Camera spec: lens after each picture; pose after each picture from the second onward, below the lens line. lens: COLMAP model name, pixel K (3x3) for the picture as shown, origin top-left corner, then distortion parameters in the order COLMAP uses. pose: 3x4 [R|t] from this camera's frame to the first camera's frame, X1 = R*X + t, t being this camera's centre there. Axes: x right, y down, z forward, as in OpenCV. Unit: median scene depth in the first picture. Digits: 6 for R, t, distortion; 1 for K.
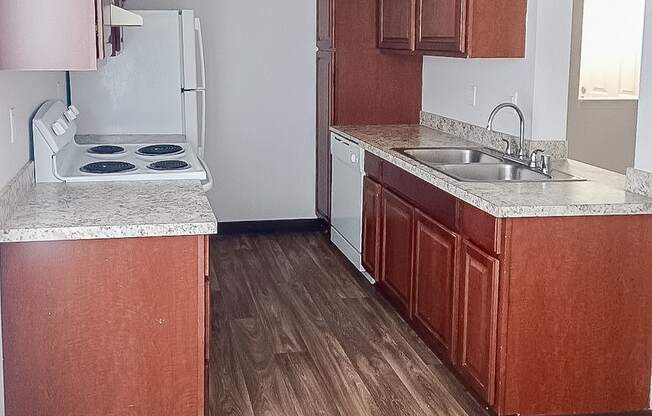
lens RADIAL K [[827.0, 0, 326.0], [0, 827.0, 208.0], [0, 0, 1]] dist [0.084291, -0.004586]
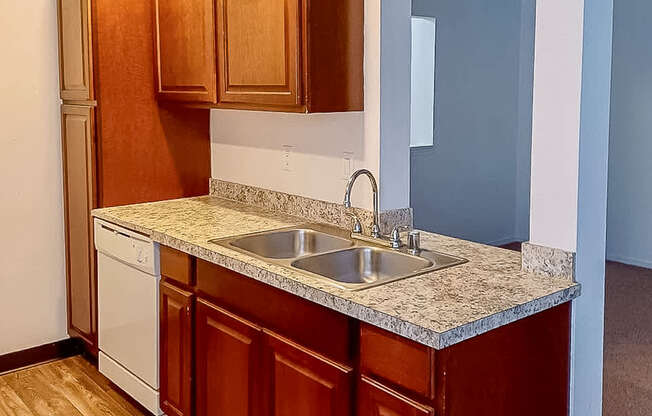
lens RADIAL K [[670.4, 0, 344.1], [0, 670.4, 139.7], [0, 0, 1]] dist [0.008928, -0.008914]
pose [[0.872900, -0.042739, 0.486025, -0.084706], [0.101995, 0.990131, -0.096115, -0.082490], [-0.477120, 0.133471, 0.868644, 0.400149]]
